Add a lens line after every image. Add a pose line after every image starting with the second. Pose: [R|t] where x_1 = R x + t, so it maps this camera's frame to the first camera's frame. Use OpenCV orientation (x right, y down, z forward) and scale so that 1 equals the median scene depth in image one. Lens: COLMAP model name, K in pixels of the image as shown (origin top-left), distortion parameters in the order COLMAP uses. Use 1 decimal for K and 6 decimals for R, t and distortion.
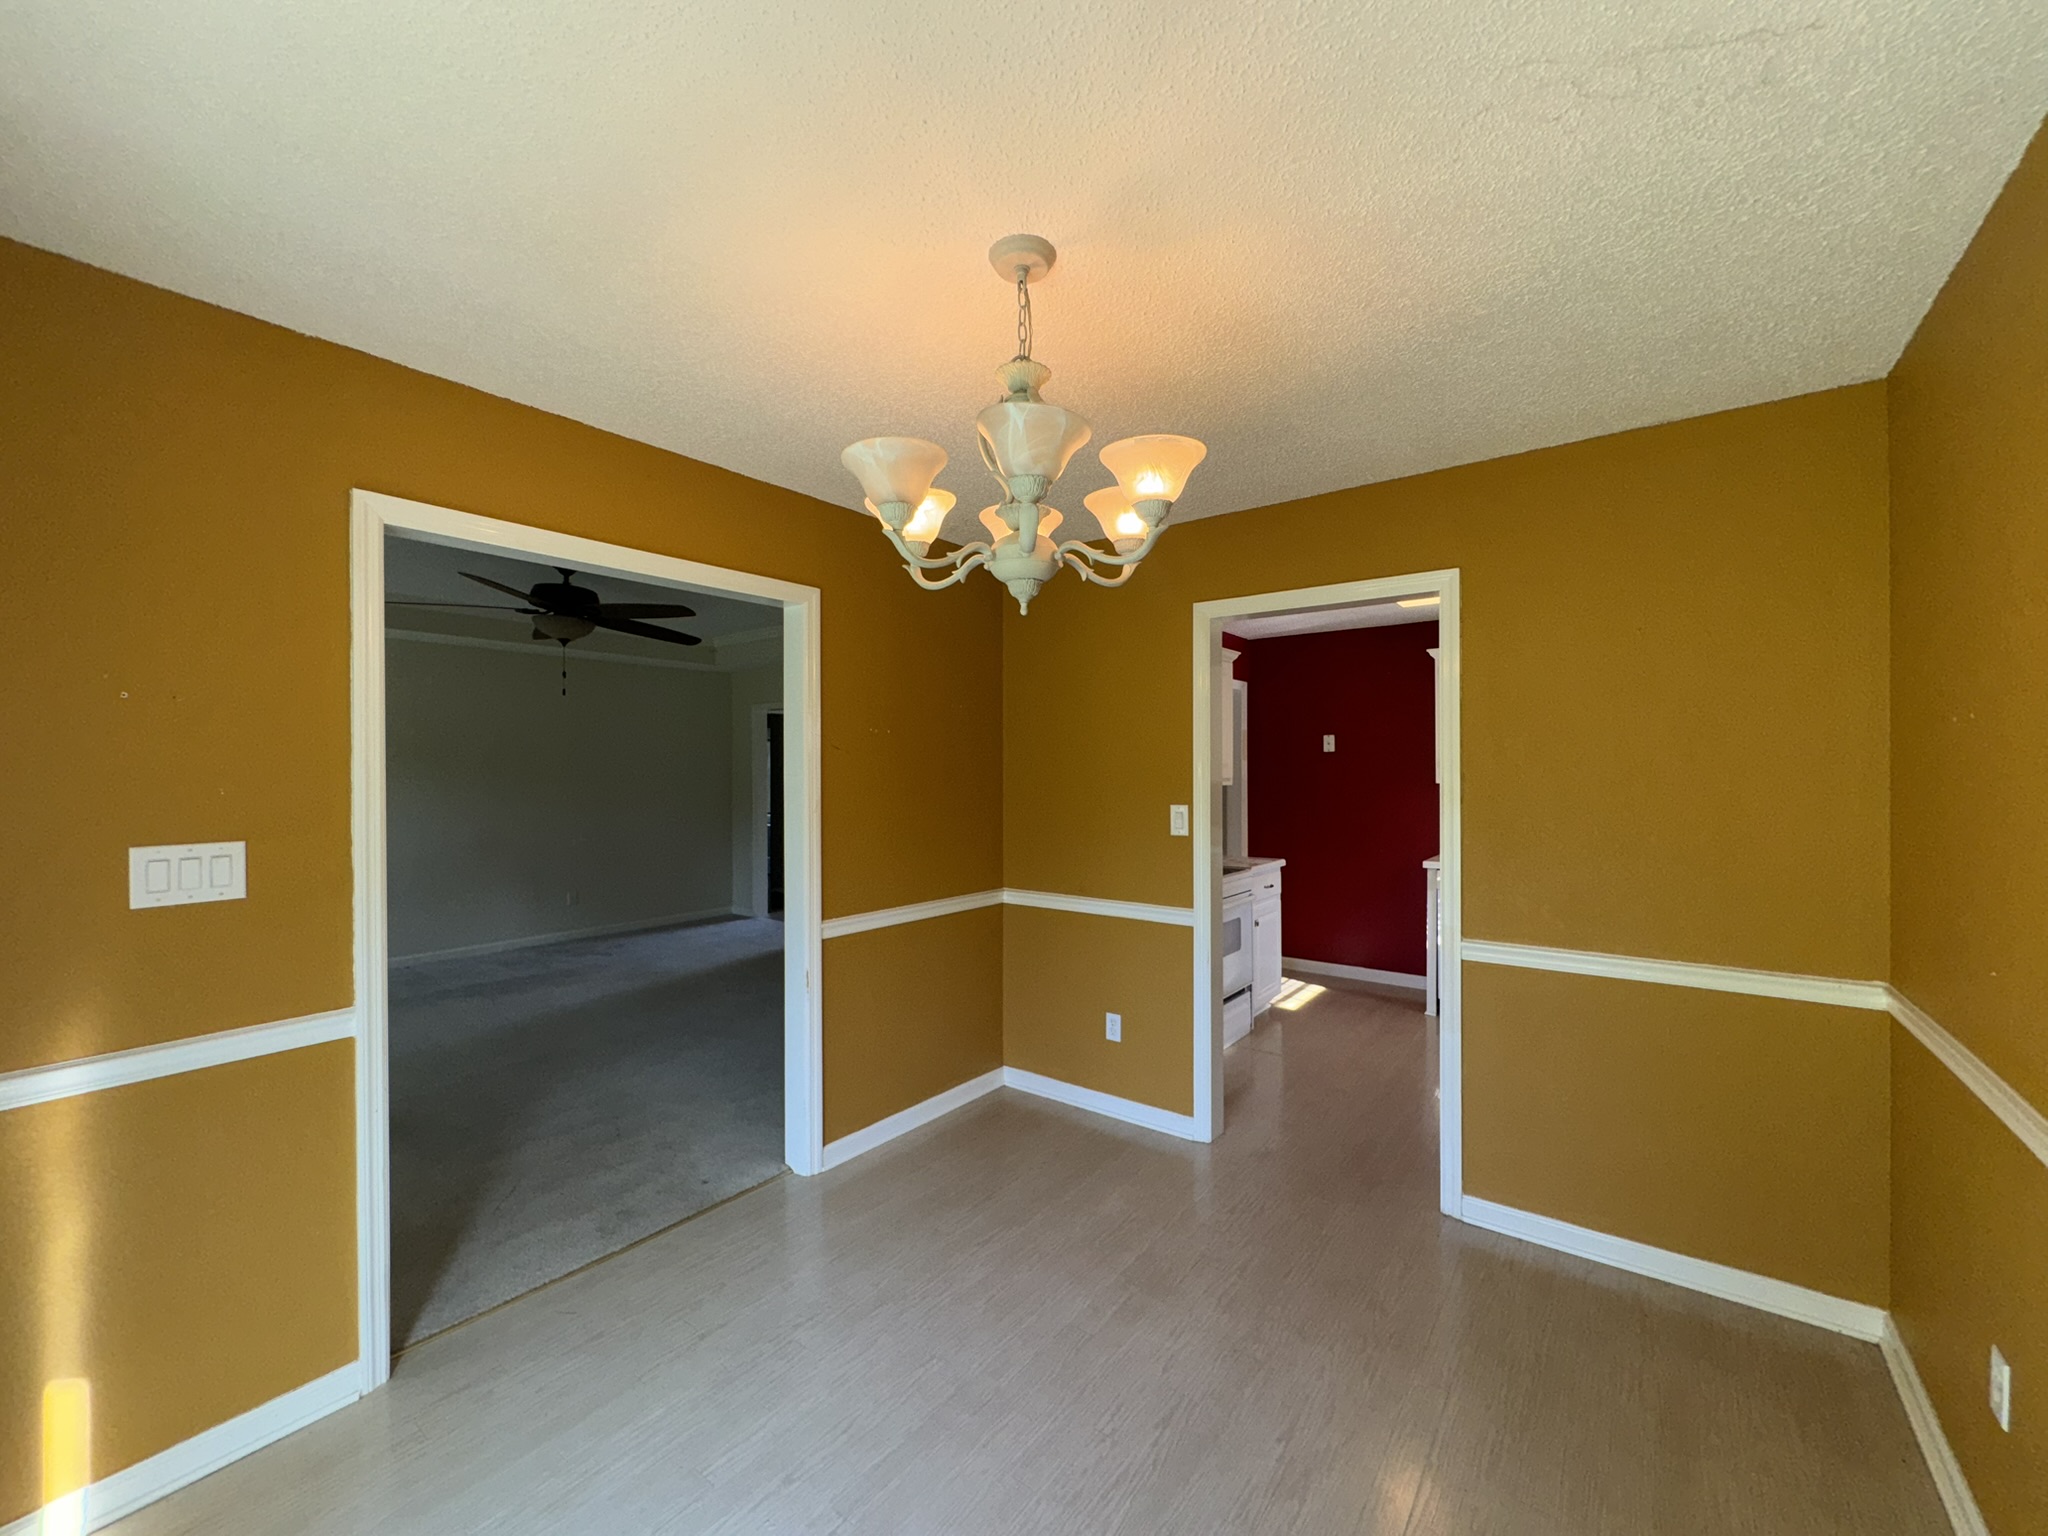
lens RADIAL K [[819.4, 0, 1024.0], [0, 819.4, 768.0], [0, 0, 1]] dist [-0.001010, -0.000050]
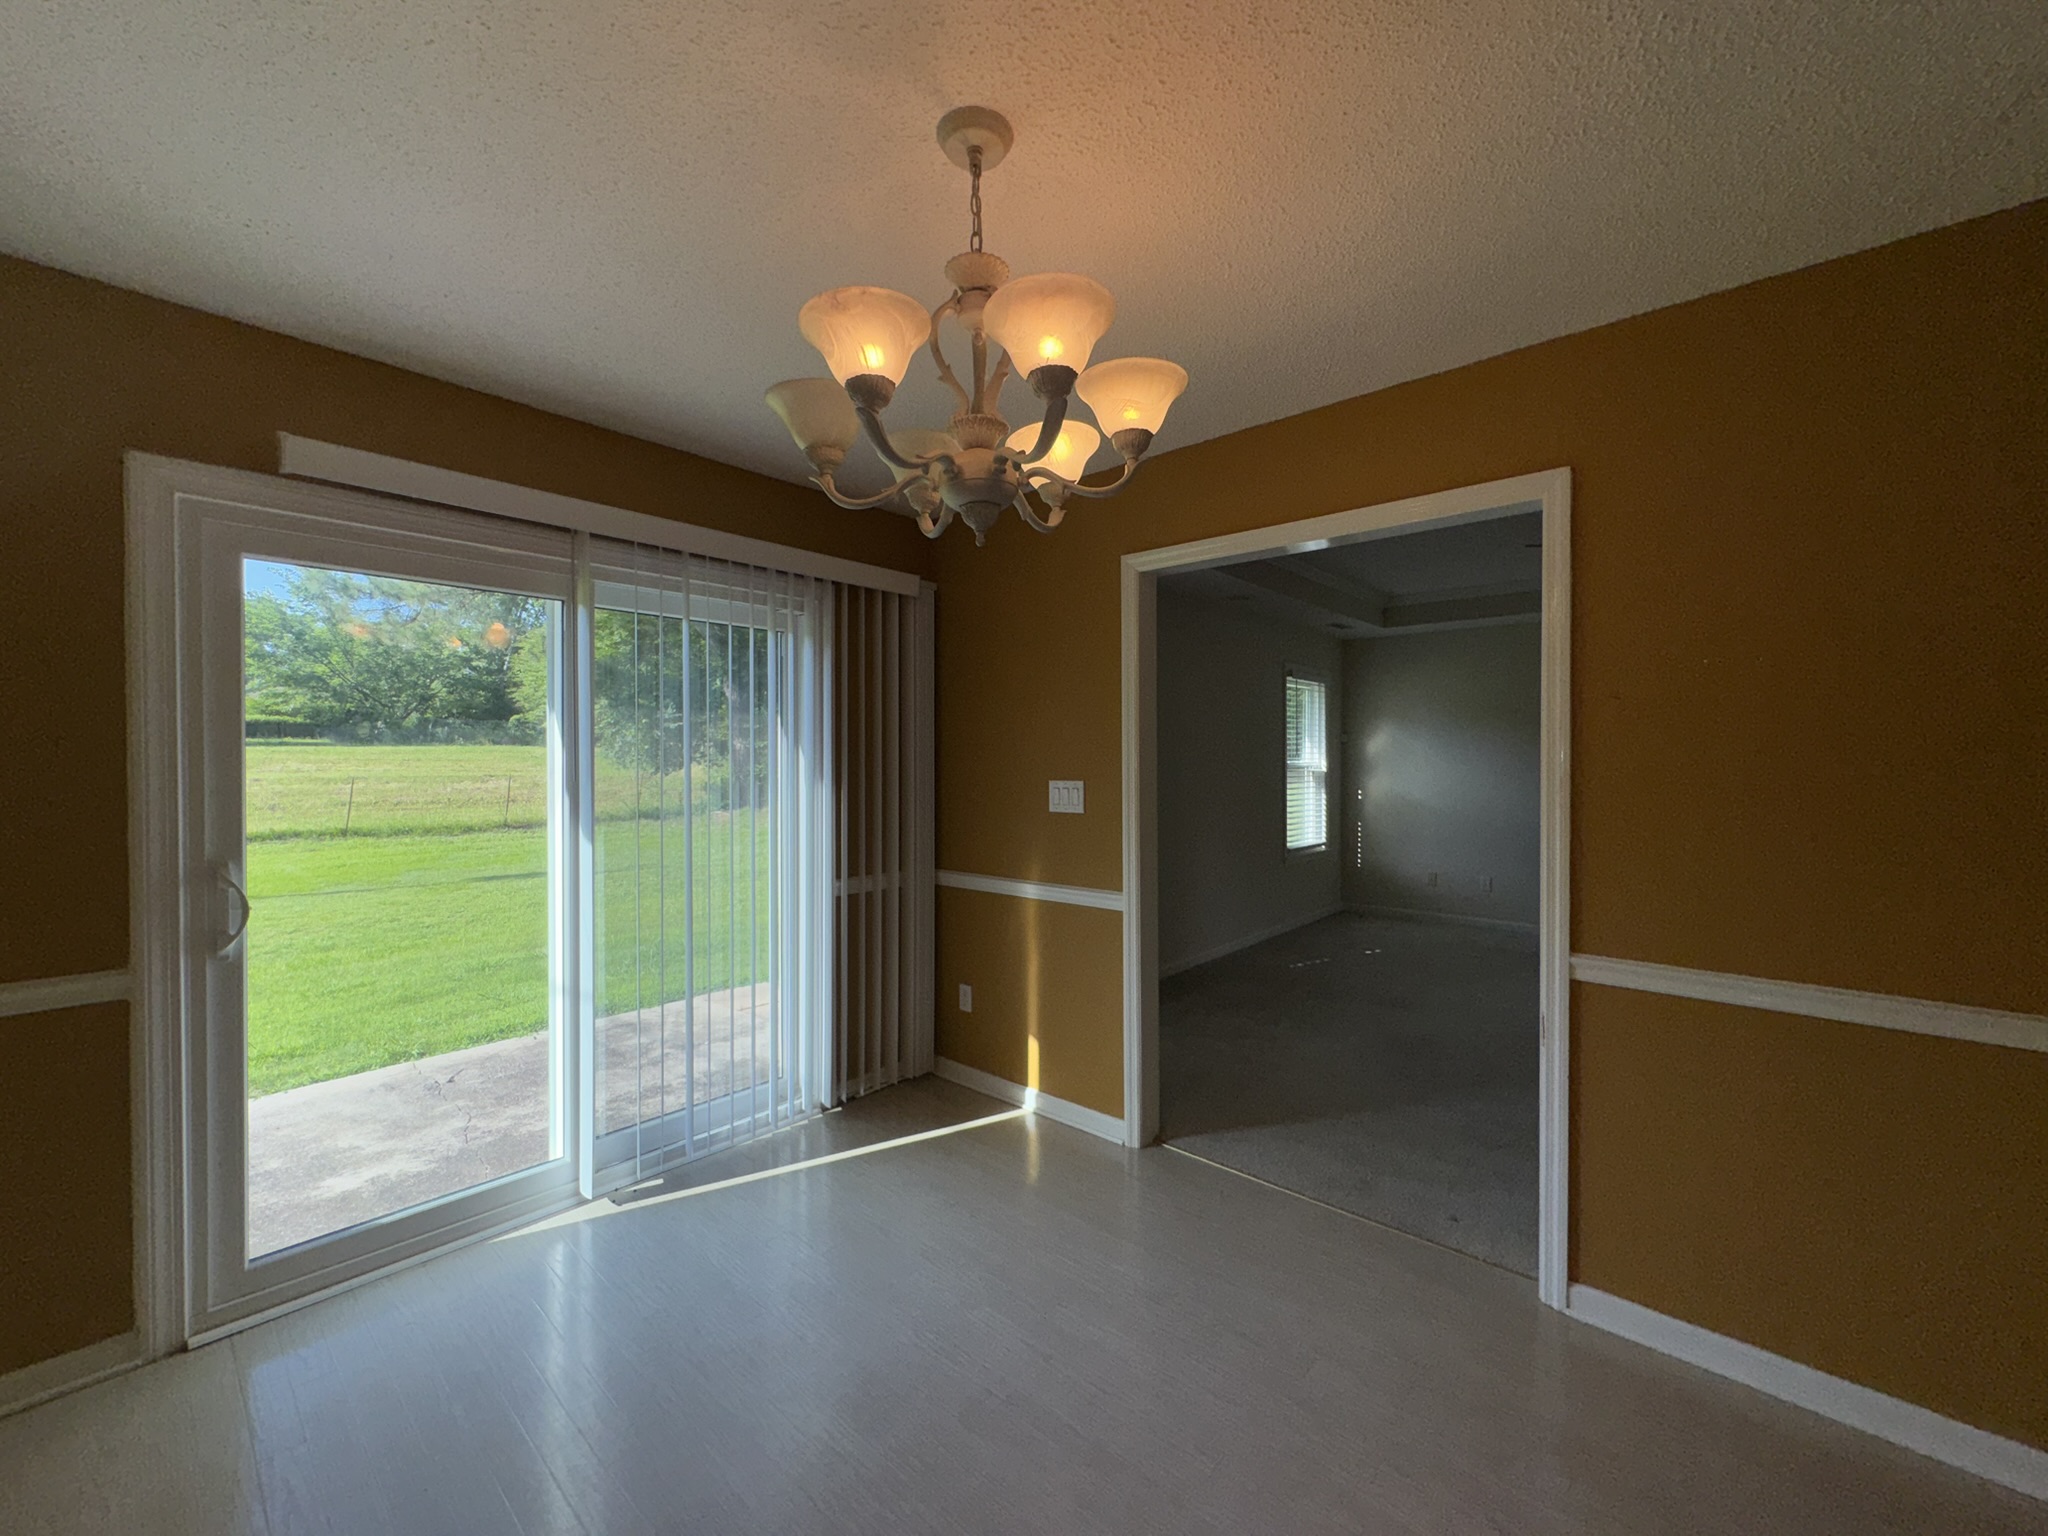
lens RADIAL K [[819.4, 0, 1024.0], [0, 819.4, 768.0], [0, 0, 1]] dist [-0.001010, -0.000050]
pose [[-0.081124, 0.018775, -0.996527, 0.836734], [0.004898, 0.999818, 0.018438, 0.032753], [0.996692, -0.003385, -0.081201, 1.076084]]
